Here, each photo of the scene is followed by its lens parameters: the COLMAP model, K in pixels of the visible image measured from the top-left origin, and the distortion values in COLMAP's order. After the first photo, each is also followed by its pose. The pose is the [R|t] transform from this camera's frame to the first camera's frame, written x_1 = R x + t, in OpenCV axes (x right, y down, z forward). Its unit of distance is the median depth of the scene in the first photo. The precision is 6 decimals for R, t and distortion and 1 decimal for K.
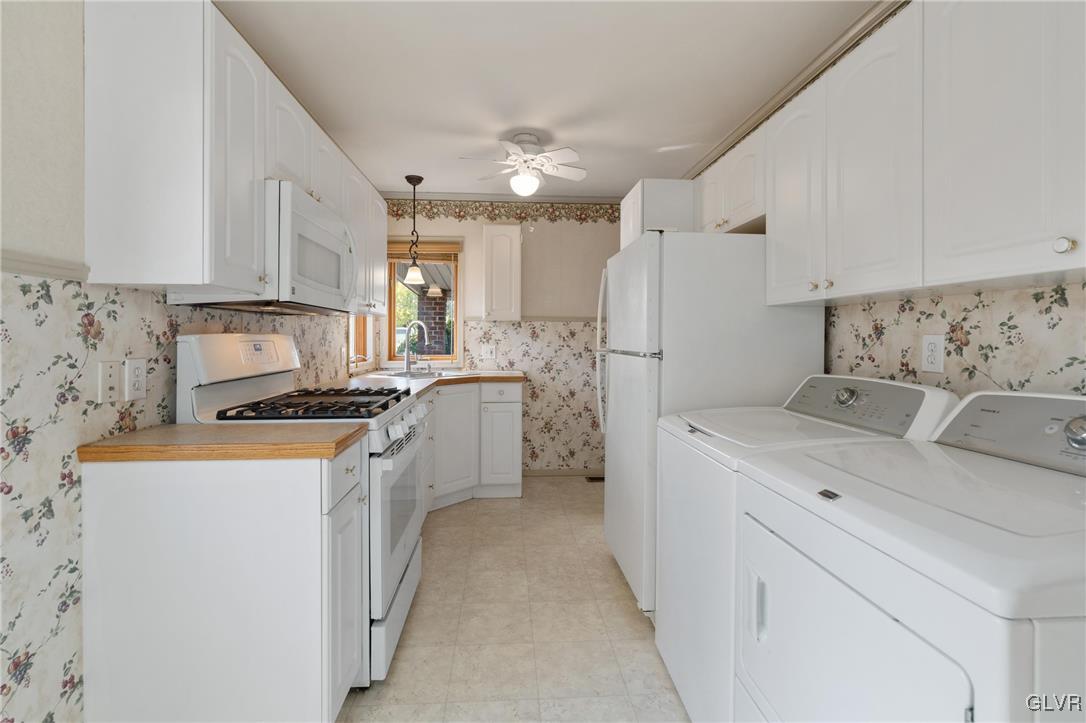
lens RADIAL K [[498.9, 0, 535.2], [0, 498.9, 340.6], [0, 0, 1]] dist [-0.002720, 0.000503]
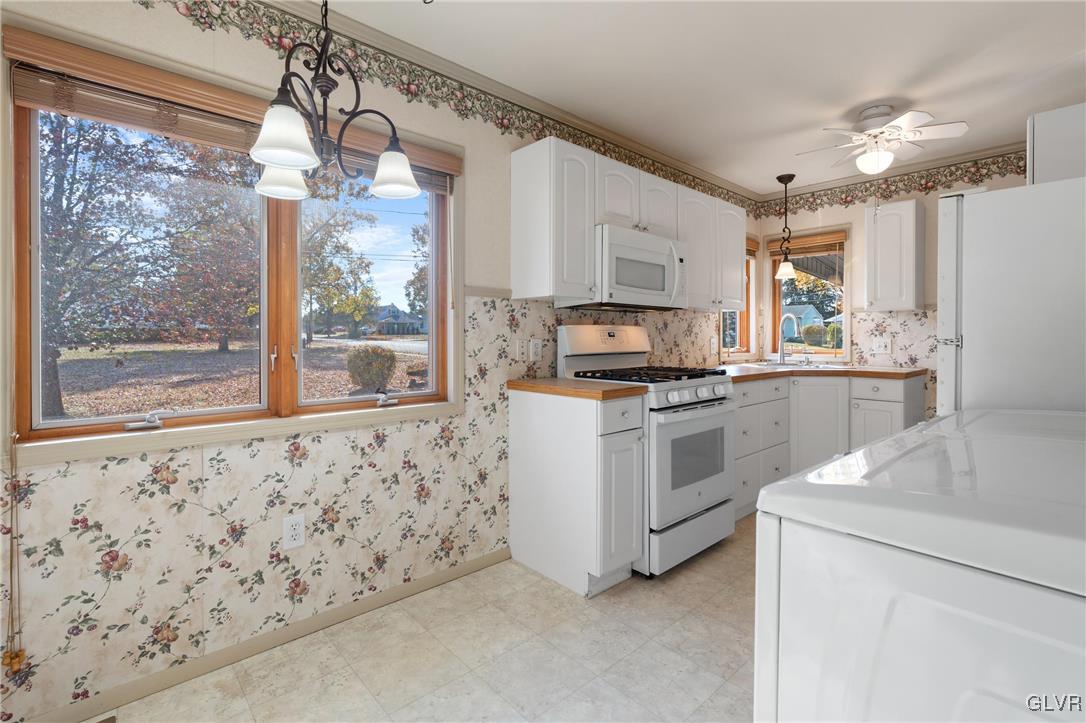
lens RADIAL K [[498.9, 0, 535.2], [0, 498.9, 340.6], [0, 0, 1]] dist [-0.002720, 0.000503]
pose [[0.605324, 0.005567, -0.795960, 0.570903], [-0.006040, 0.999979, 0.002401, 0.034382], [0.795956, 0.003354, 0.605345, -0.096255]]
